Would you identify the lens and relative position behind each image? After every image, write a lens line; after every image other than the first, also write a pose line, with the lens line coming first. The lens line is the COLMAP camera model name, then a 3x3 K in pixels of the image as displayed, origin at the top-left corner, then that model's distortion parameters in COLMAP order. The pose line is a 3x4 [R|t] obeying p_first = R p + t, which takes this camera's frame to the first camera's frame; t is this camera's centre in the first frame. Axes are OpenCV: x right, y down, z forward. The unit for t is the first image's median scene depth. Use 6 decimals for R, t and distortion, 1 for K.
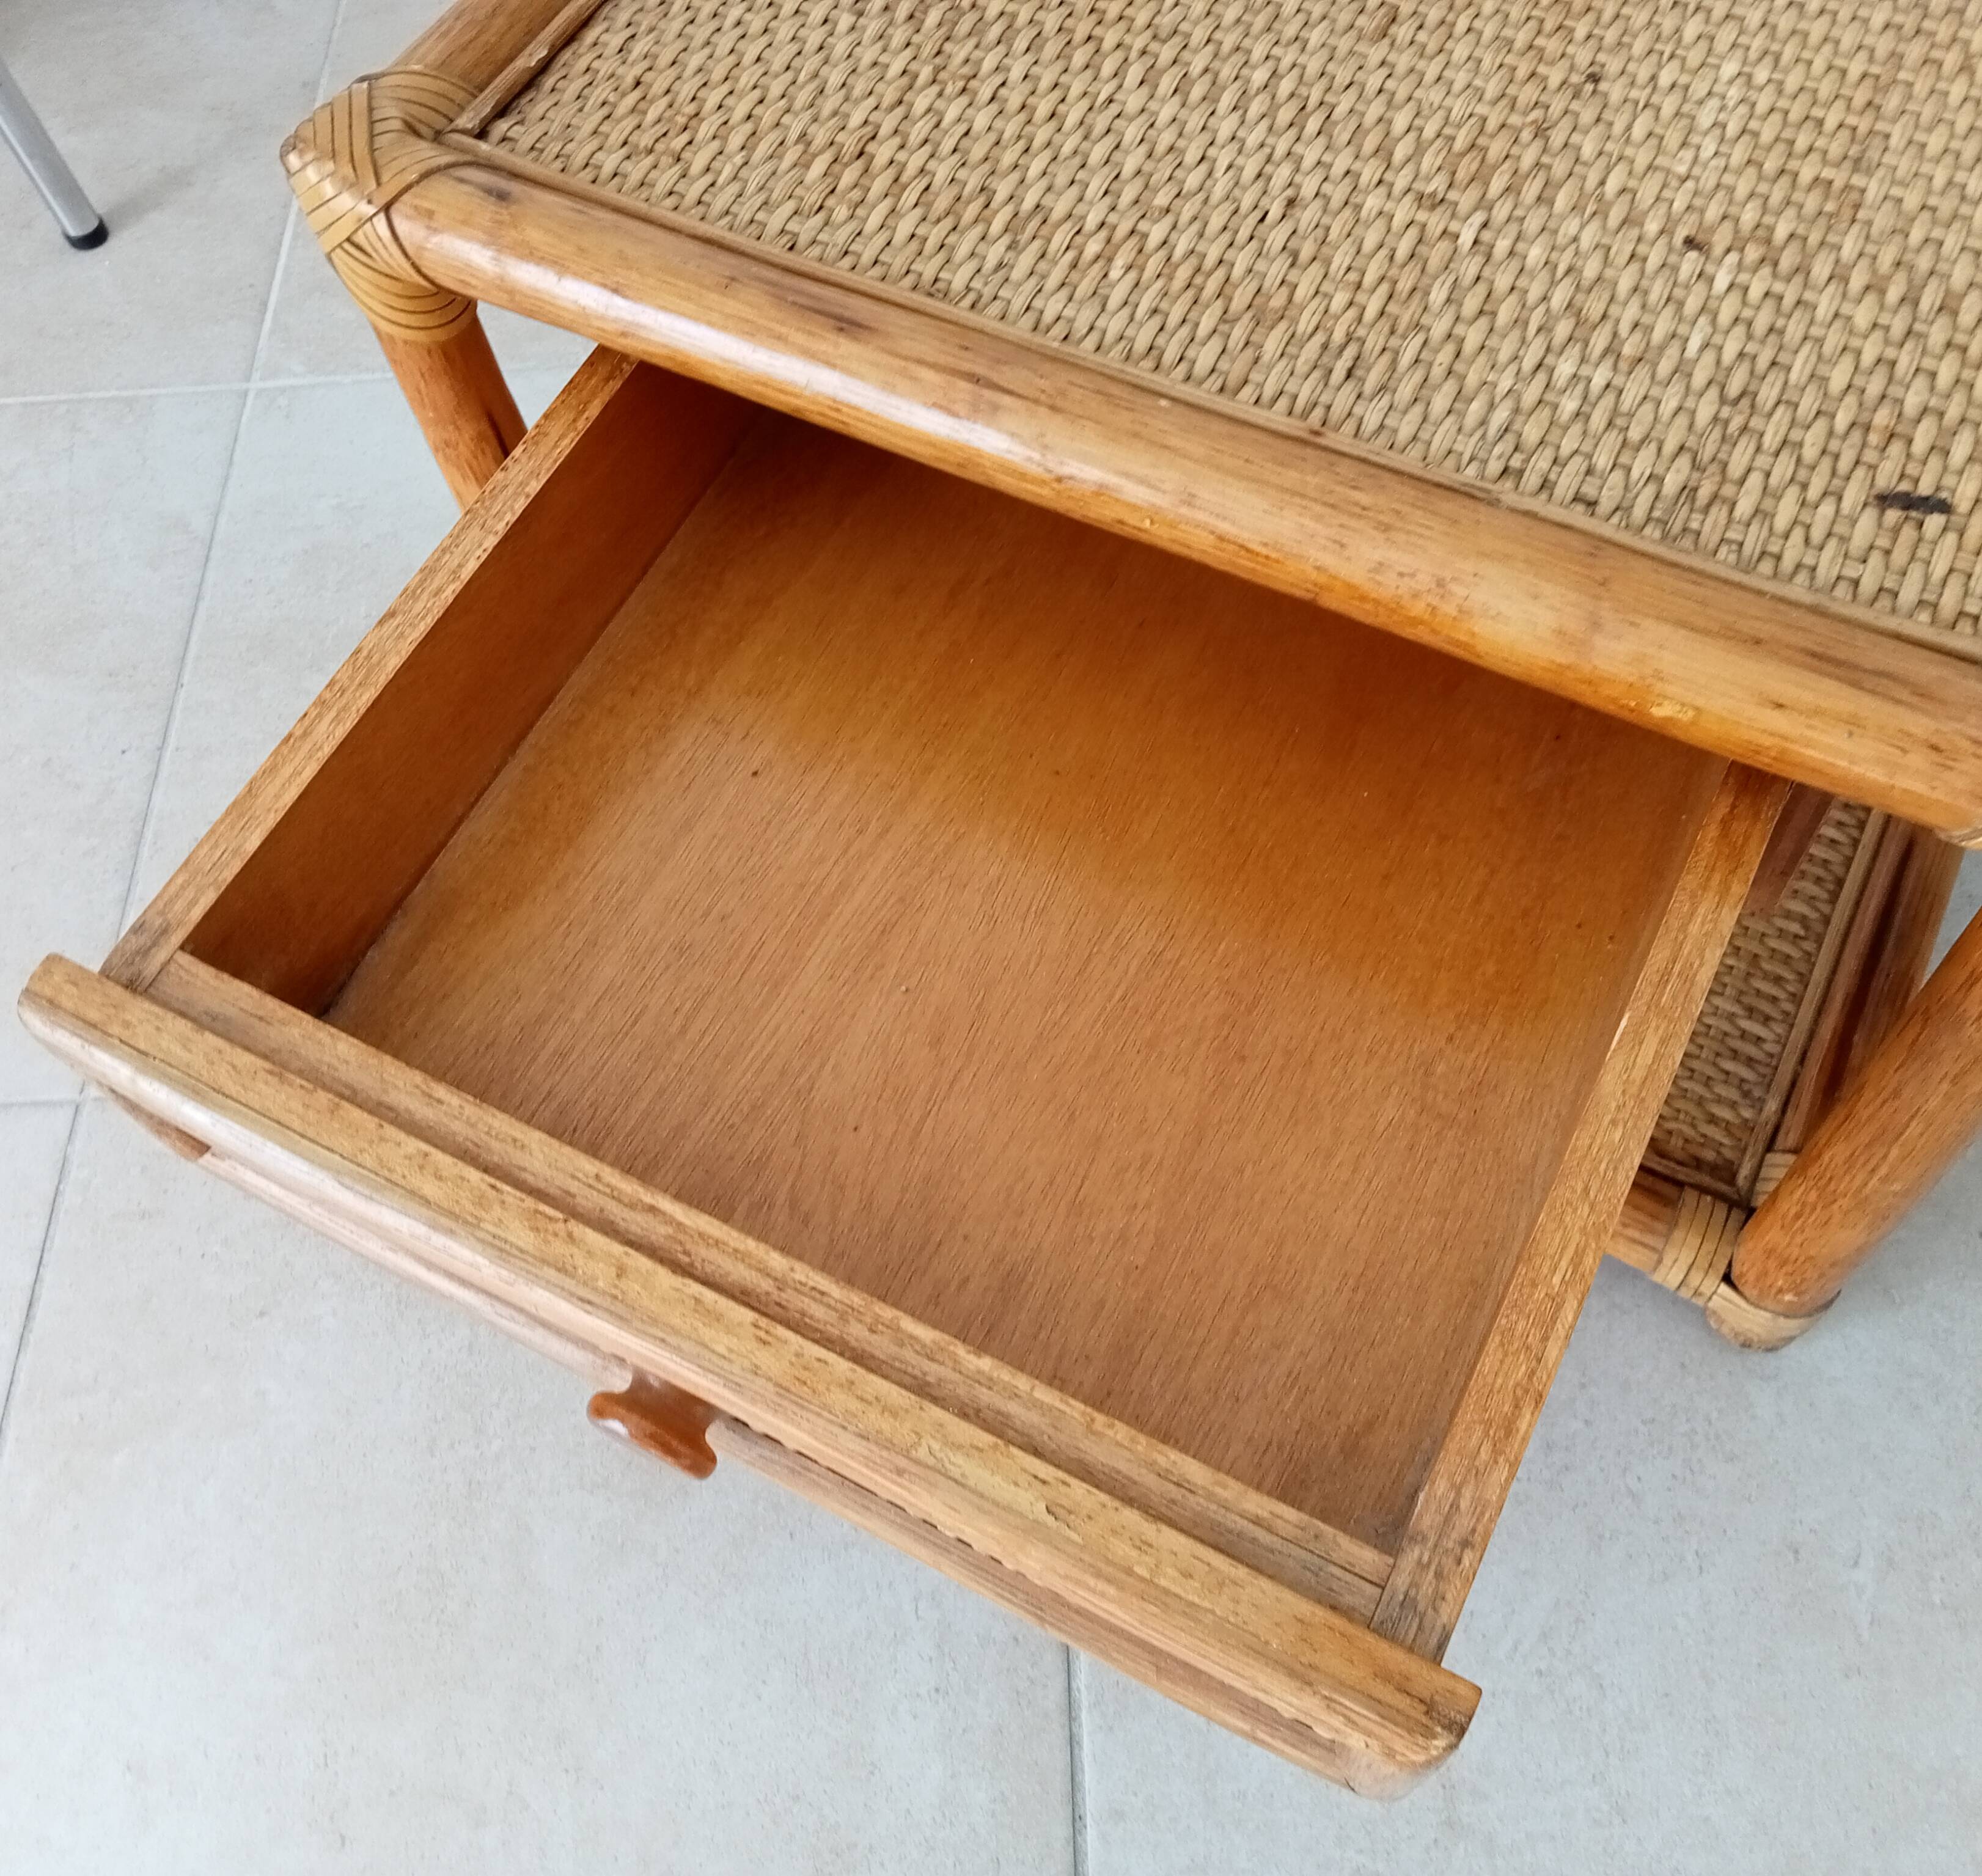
lens RADIAL K [[1939.3, 0, 1018.4], [0, 1939.3, 939.0], [0, 0, 1]] dist [0.023959, -0.016162]
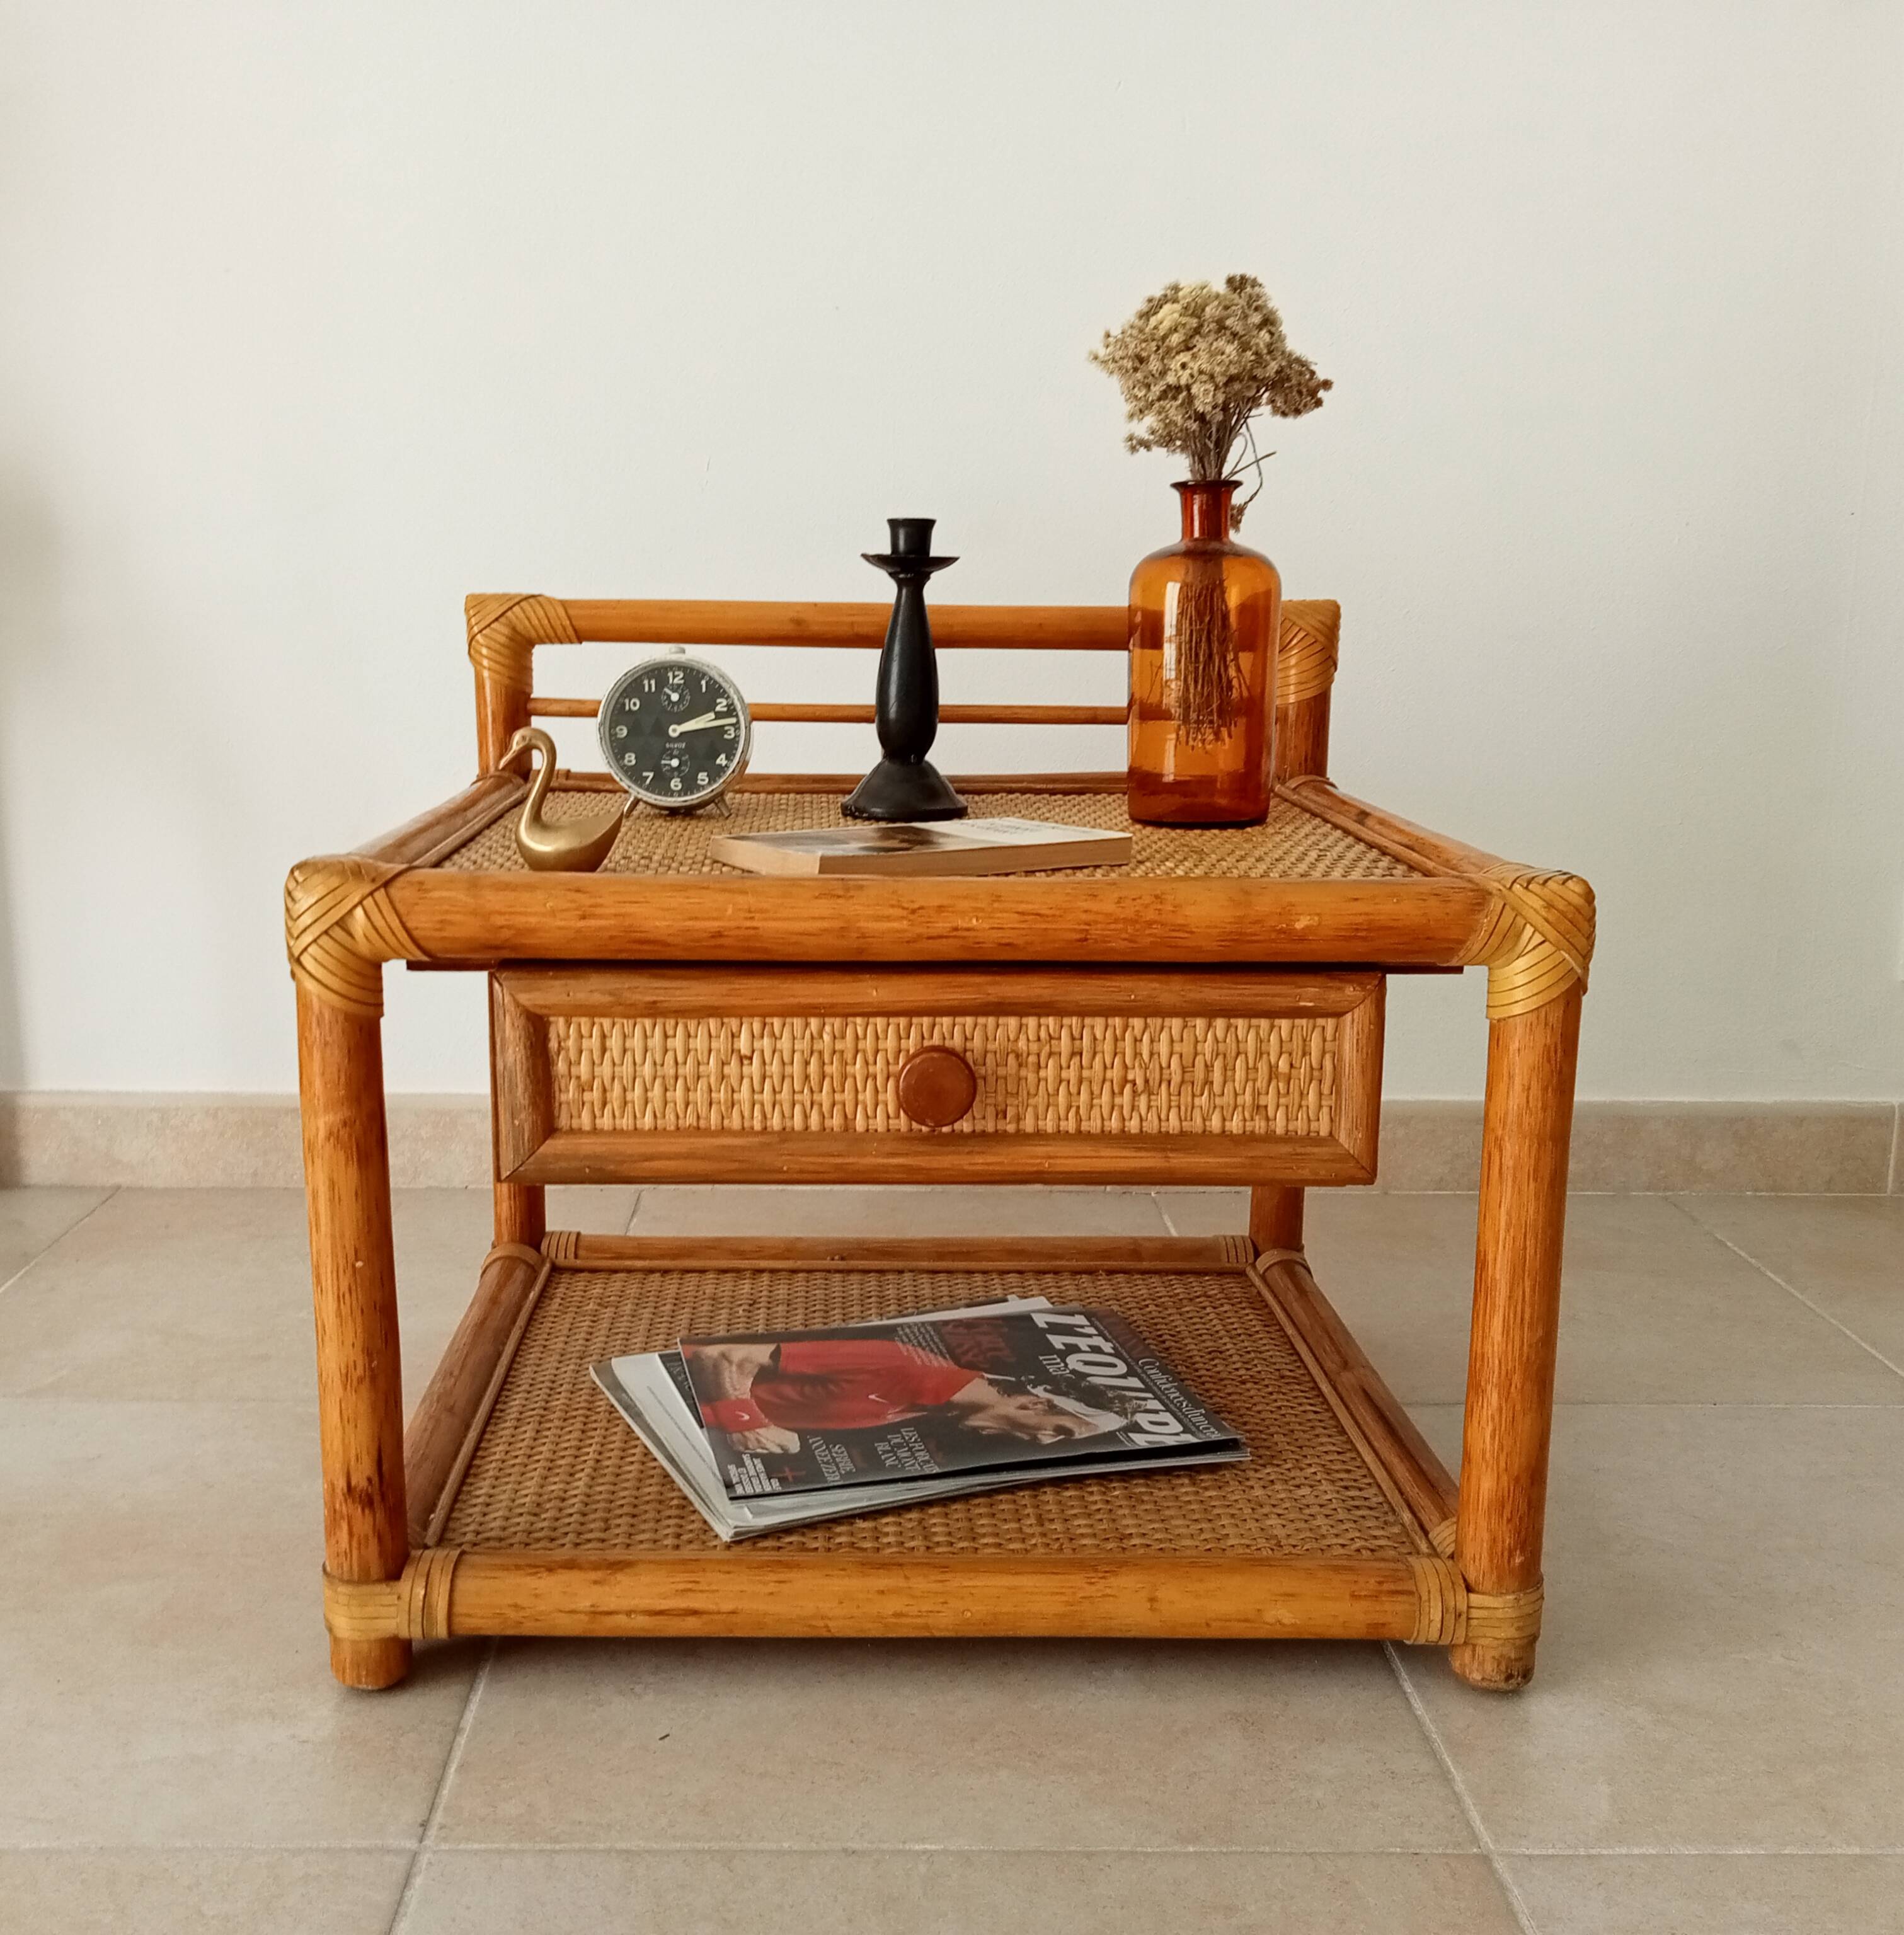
lens RADIAL K [[1867.5, 0, 911.3], [0, 1867.5, 980.0], [0, 0, 1]] dist [0.037434, -0.025778]
pose [[0.870413, -0.033175, 0.491202, -0.707548], [0.399455, 0.630794, -0.665233, 0.791297], [-0.287778, 0.775241, 0.562303, 0.170062]]
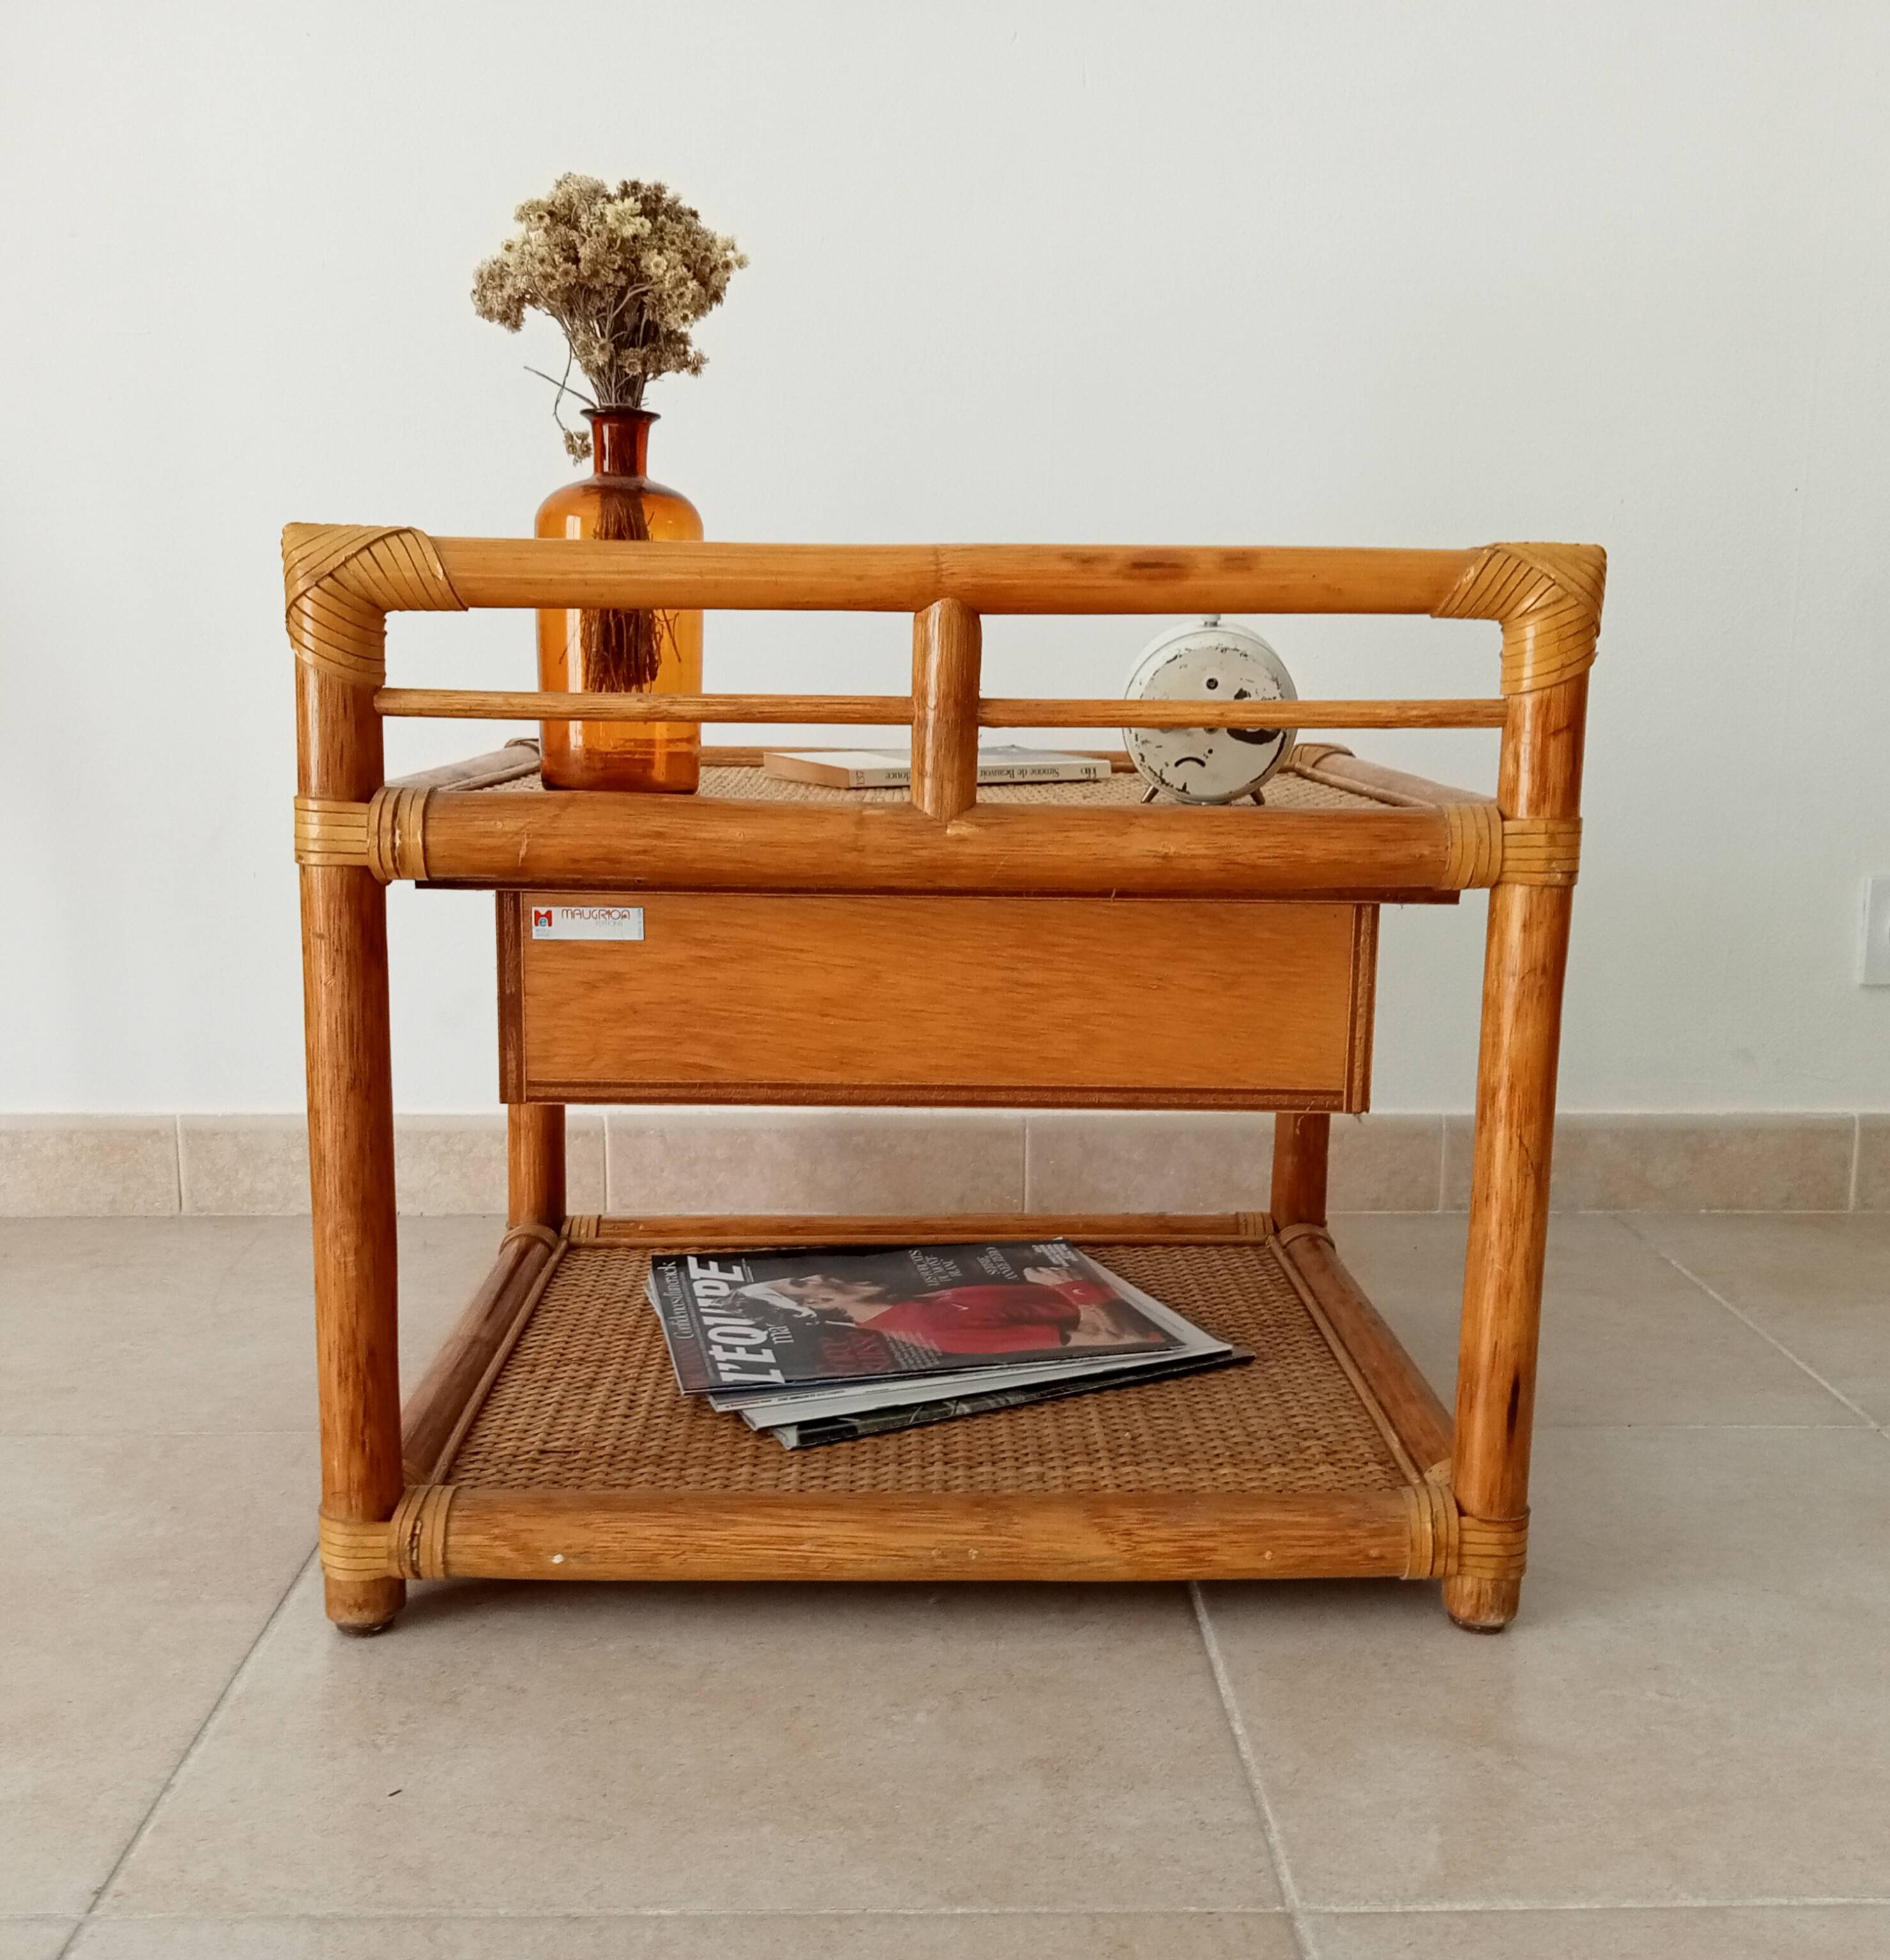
lens RADIAL K [[1921.7, 0, 945.0], [0, 1921.7, 980.0], [0, 0, 1]] dist [0.015969, 0.001319]
pose [[-0.881018, 0.120956, -0.457358, 1.168564], [-0.399806, 0.326458, 0.856493, -2.215969], [0.252906, 0.937441, -0.239257, 1.787765]]
